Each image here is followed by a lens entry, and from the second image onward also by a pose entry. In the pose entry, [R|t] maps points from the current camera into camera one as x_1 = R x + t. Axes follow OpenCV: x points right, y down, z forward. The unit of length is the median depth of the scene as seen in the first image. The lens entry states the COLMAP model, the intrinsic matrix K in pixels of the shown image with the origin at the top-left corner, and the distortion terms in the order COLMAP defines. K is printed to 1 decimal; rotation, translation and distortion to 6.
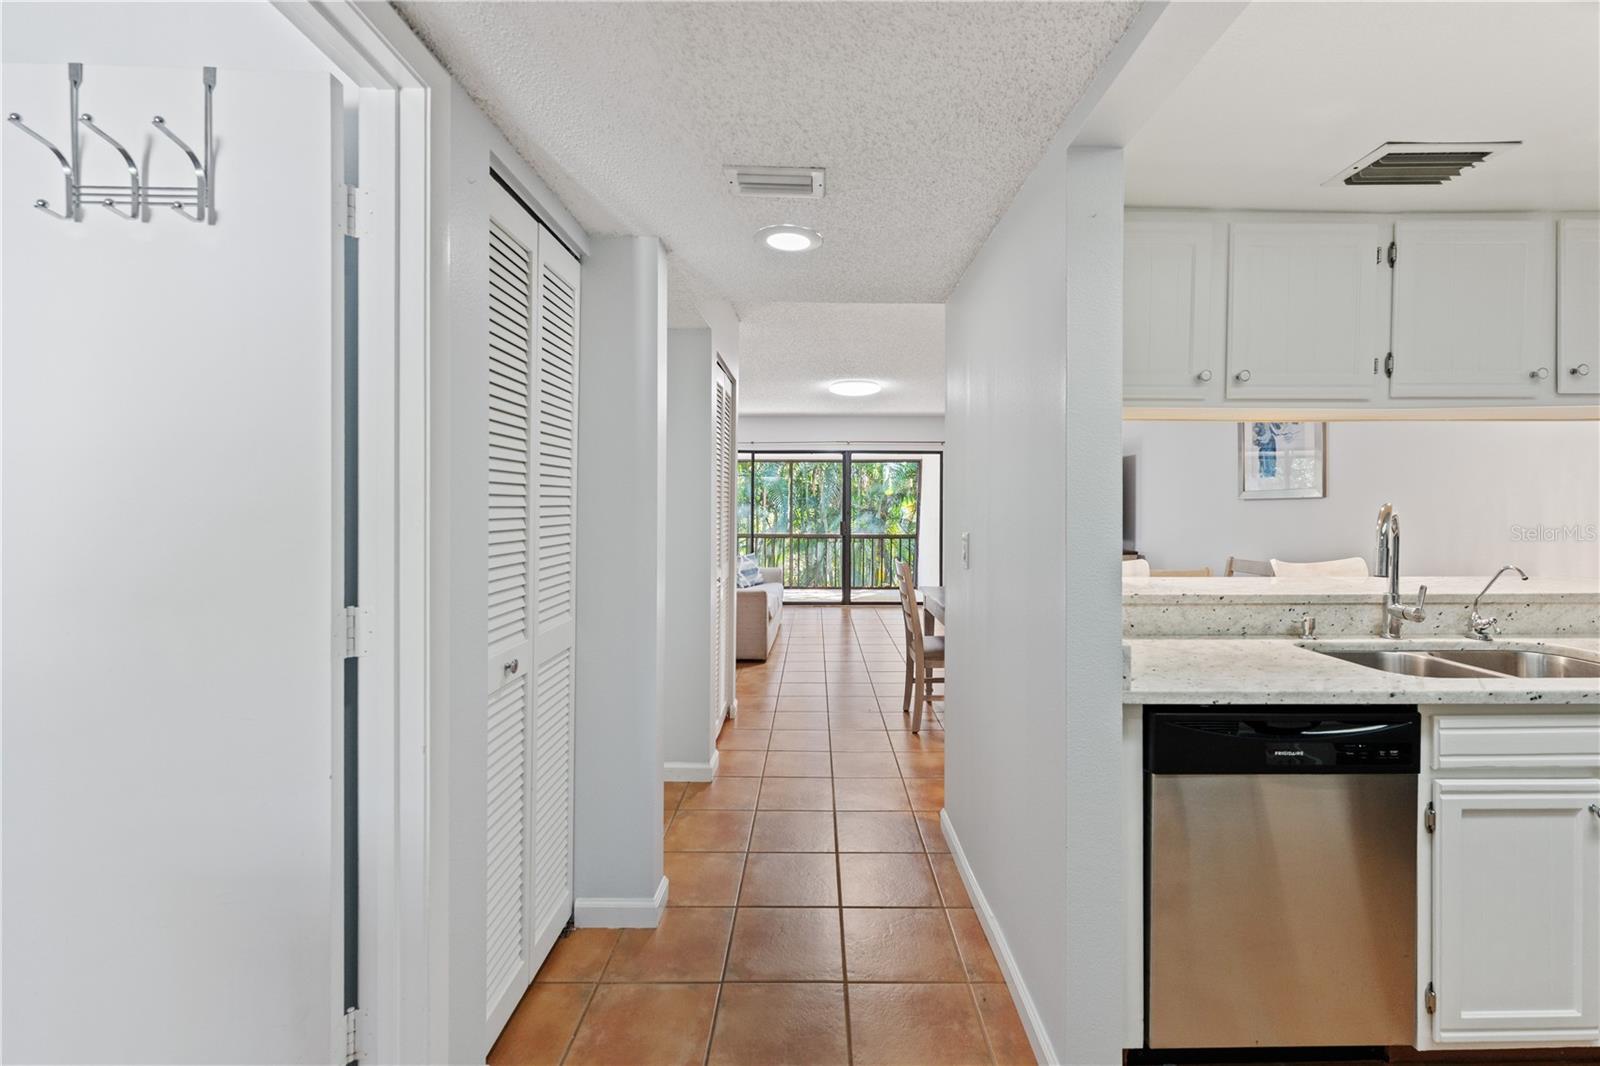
lens RADIAL K [[668.2, 0, 809.3], [0, 668.2, 508.7], [0, 0, 1]] dist [0.004797, -0.001546]
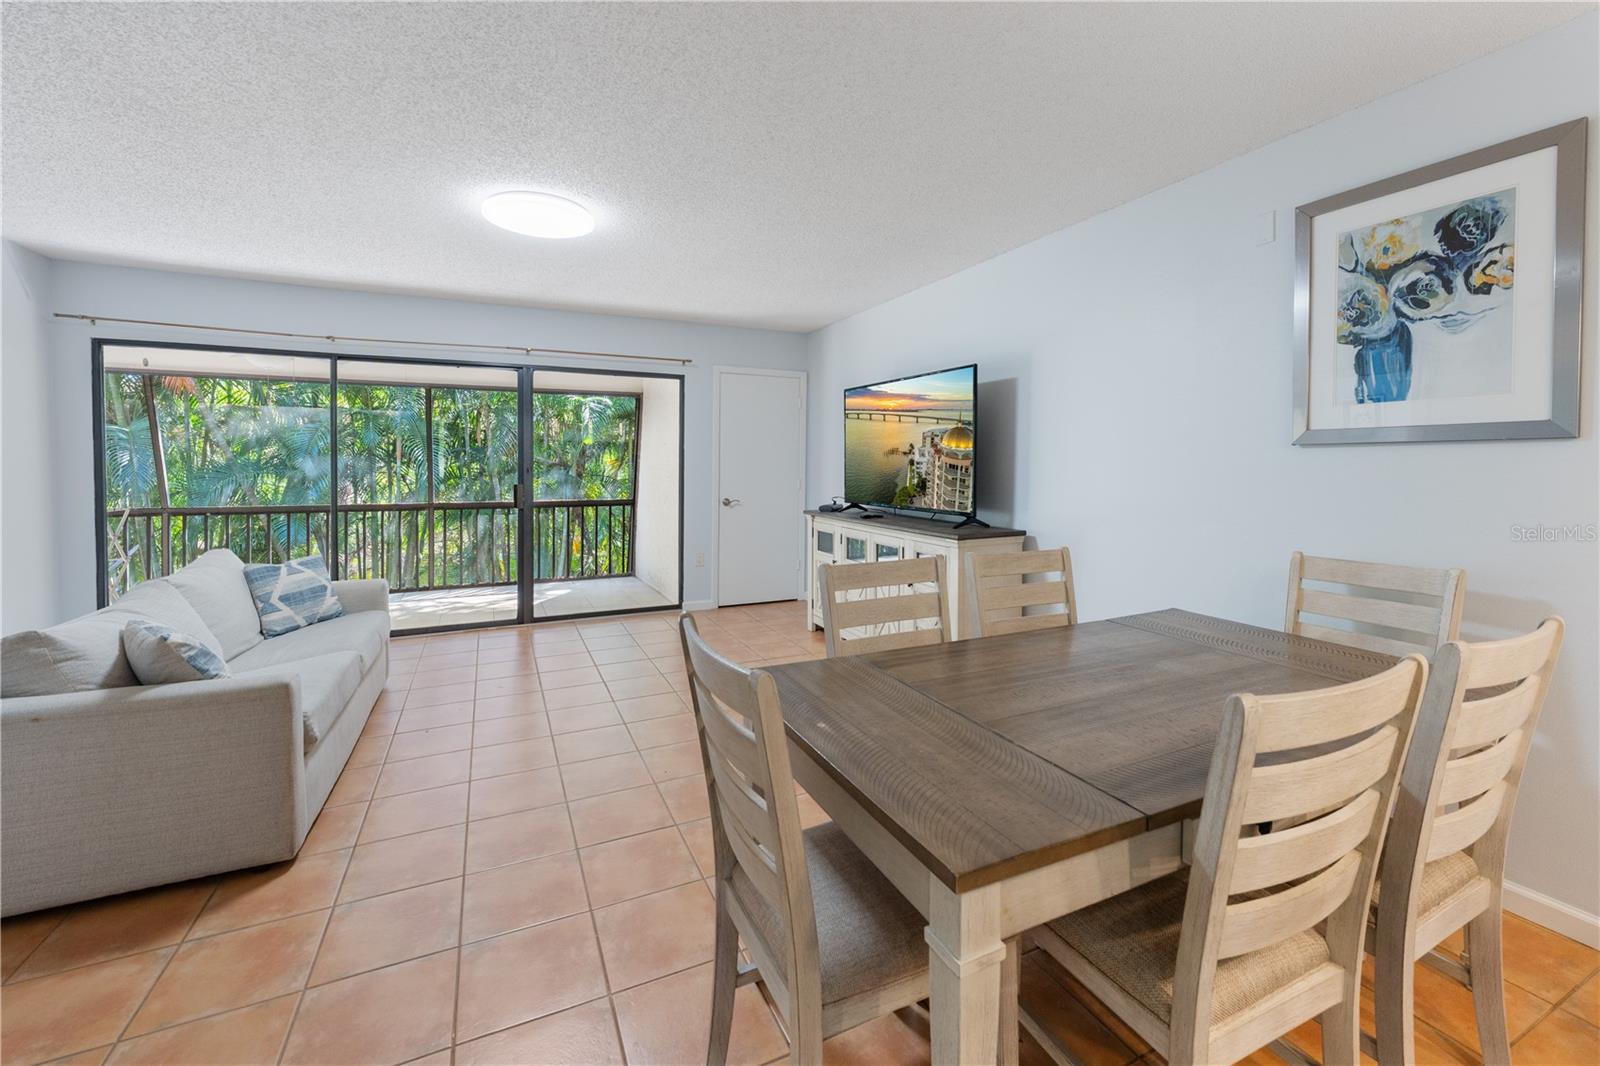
lens RADIAL K [[668.2, 0, 800.2], [0, 668.2, 471.3], [0, 0, 1]] dist [0.004797, -0.001546]
pose [[0.903842, -0.005426, 0.427833, 0.023002], [0.000561, 0.999934, 0.011496, 0.000578], [-0.427867, -0.010151, 0.903785, 0.361664]]
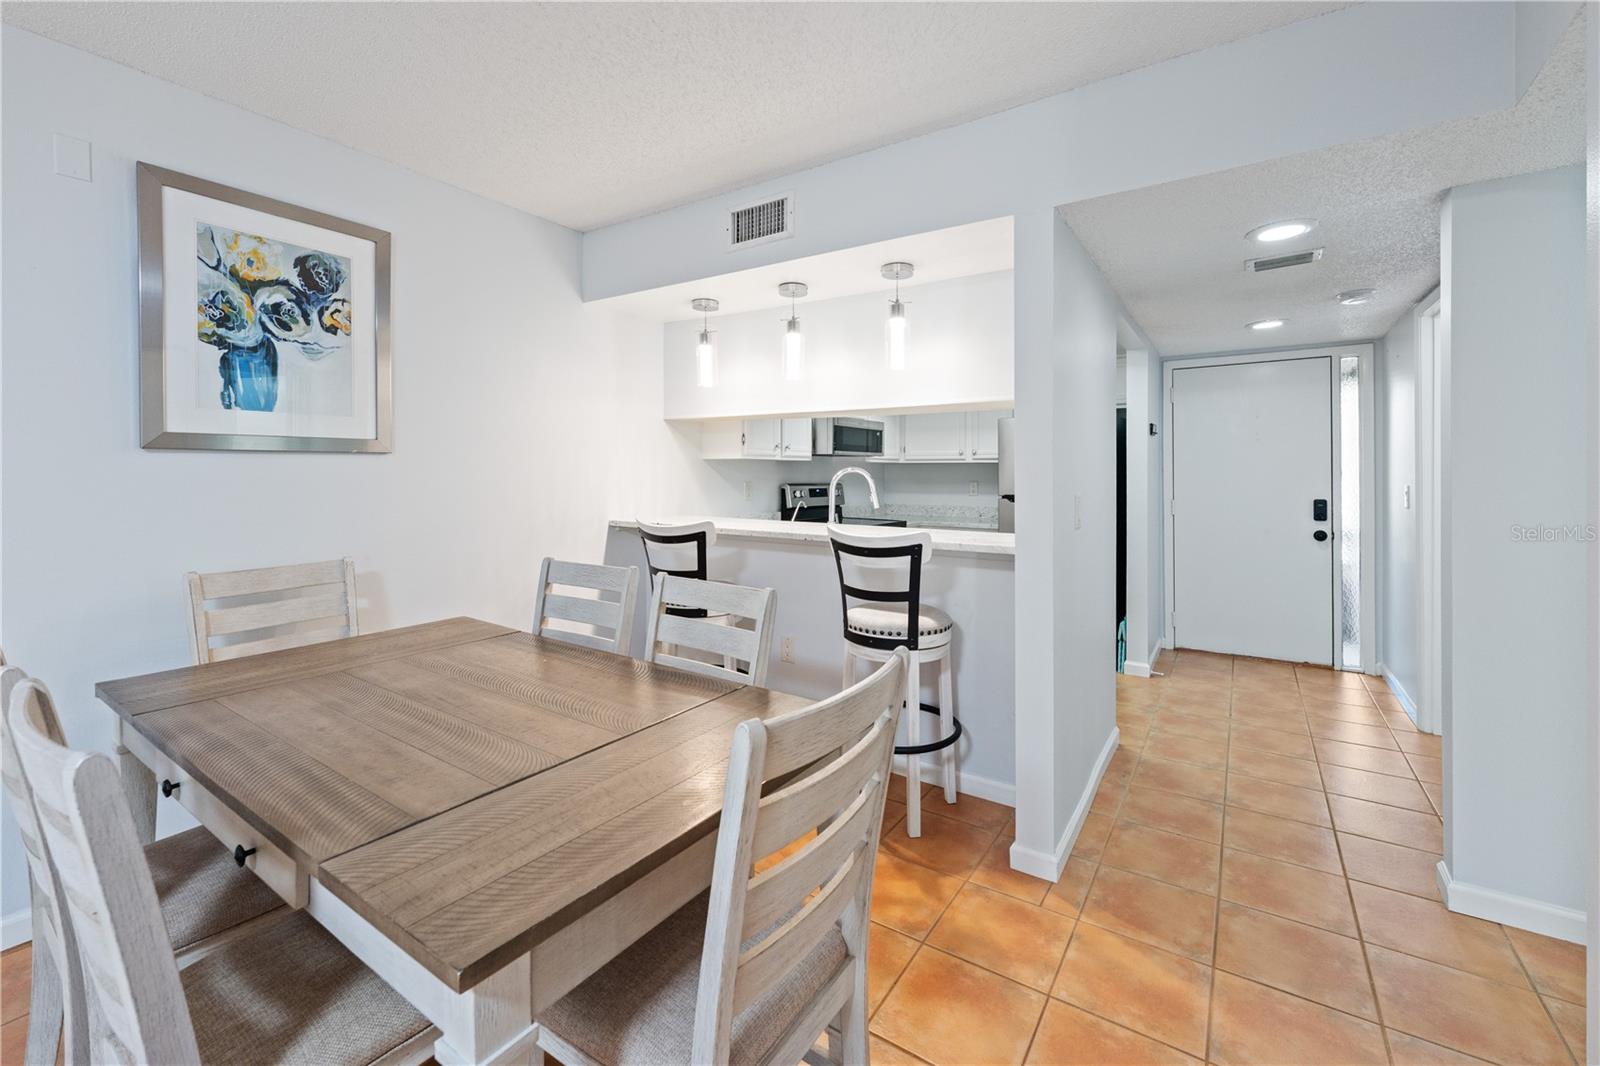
lens RADIAL K [[668.2, 0, 817.7], [0, 668.2, 488.1], [0, 0, 1]] dist [0.004797, -0.001546]
pose [[-0.837576, -0.009807, 0.546233, 0.004249], [0.004178, 0.999695, 0.024356, 0.002103], [-0.546305, 0.022682, -0.837279, 0.609261]]
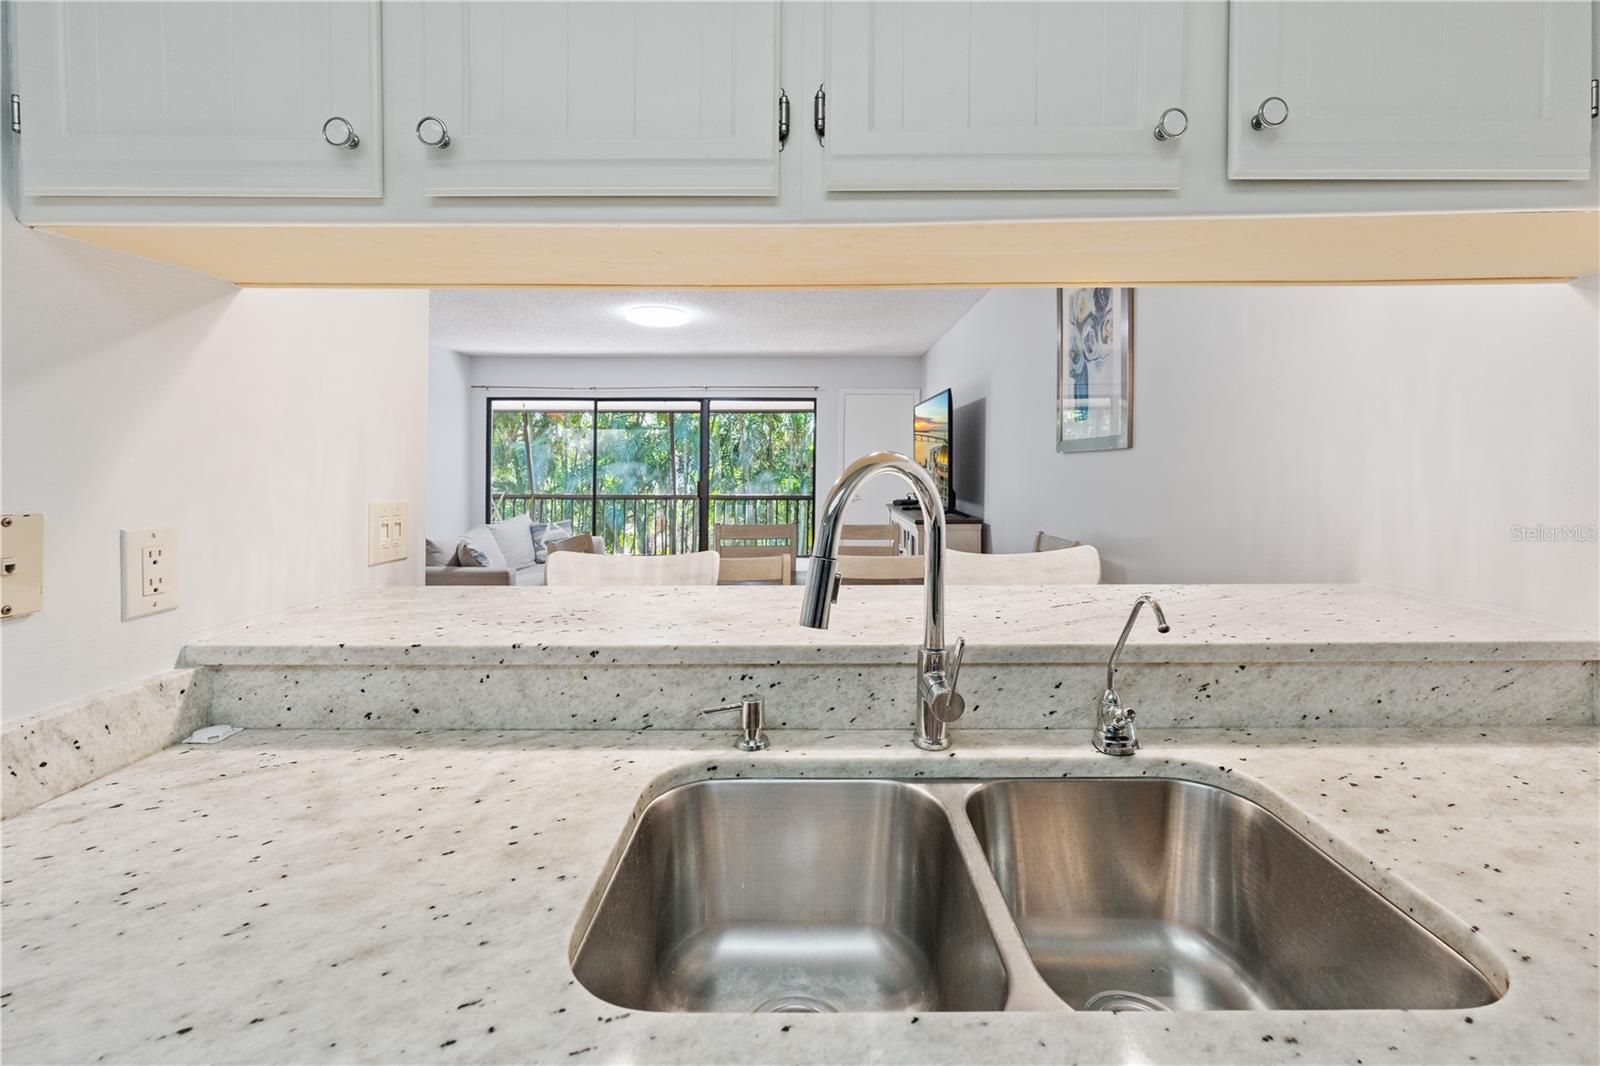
lens RADIAL K [[668.2, 0, 825.2], [0, 668.2, 470.6], [0, 0, 1]] dist [0.004797, -0.001546]
pose [[0.999995, 0.000185, 0.003096, 0.210294], [-0.000203, 0.999982, 0.006033, 0.000456], [-0.003095, -0.006033, 0.999977, 0.143001]]
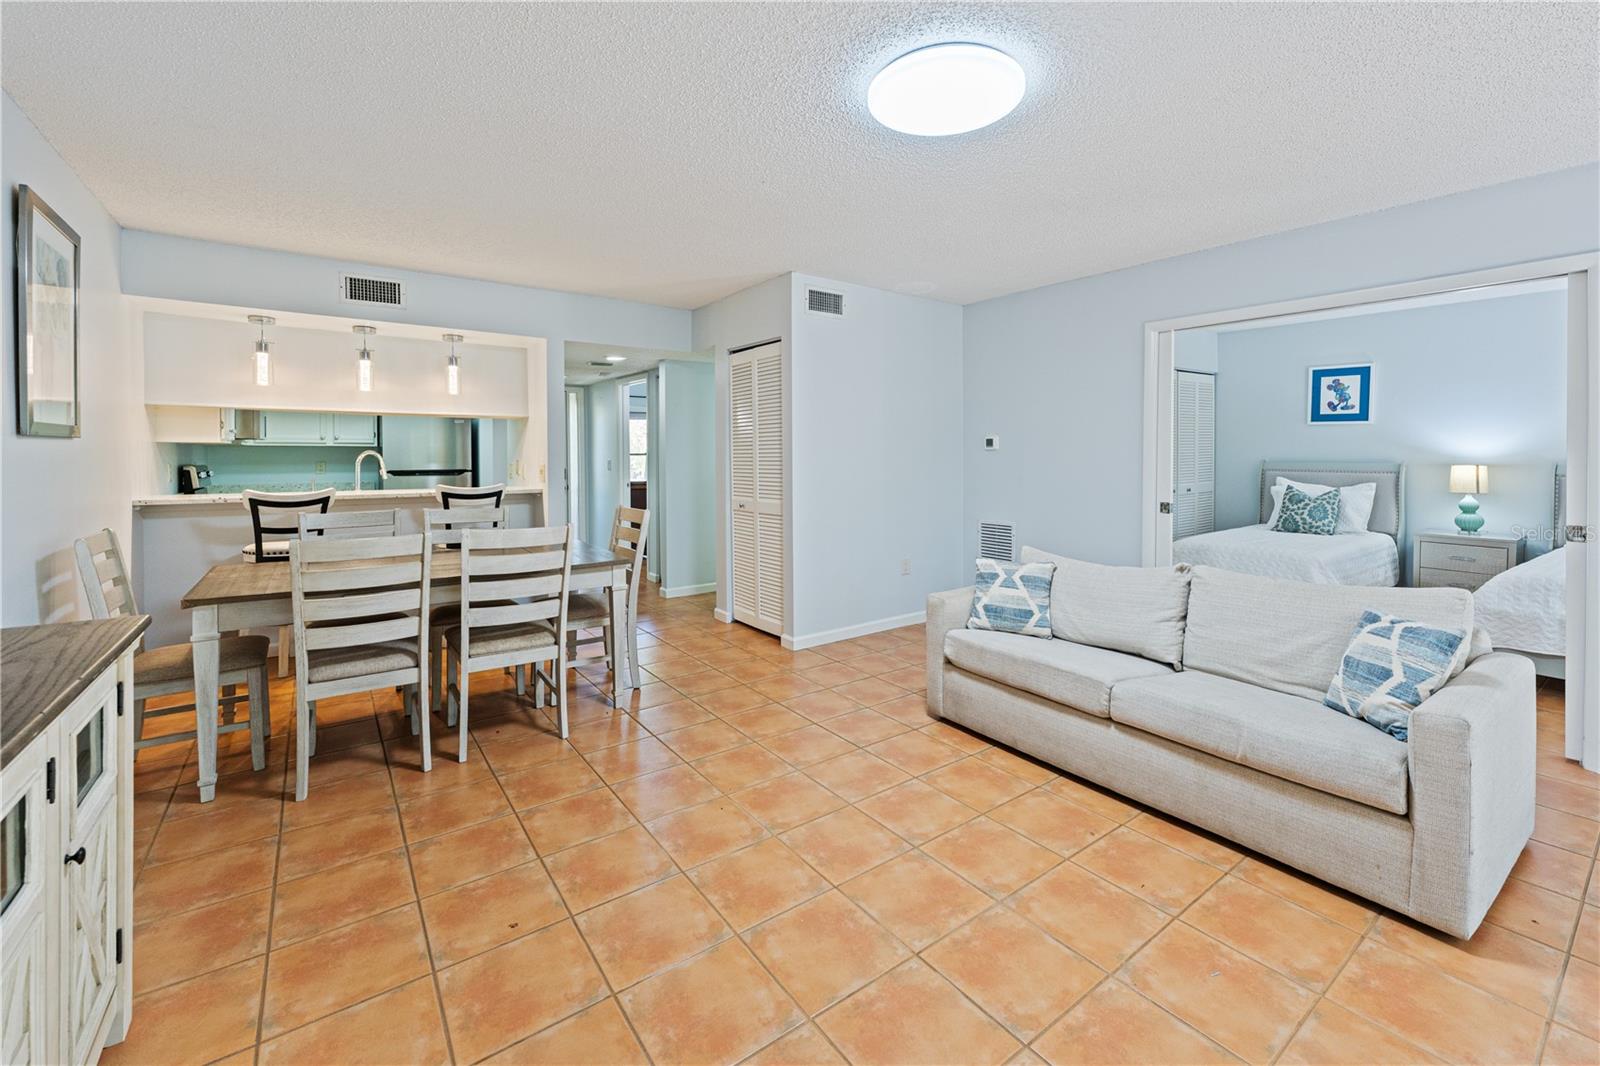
lens RADIAL K [[668.2, 0, 817.5], [0, 668.2, 463.7], [0, 0, 1]] dist [0.004797, -0.001546]
pose [[-0.798005, 0.014102, -0.602486, 0.254466], [0.000806, 0.999750, 0.022334, -0.002255], [0.602651, 0.017337, -0.797817, 0.962094]]
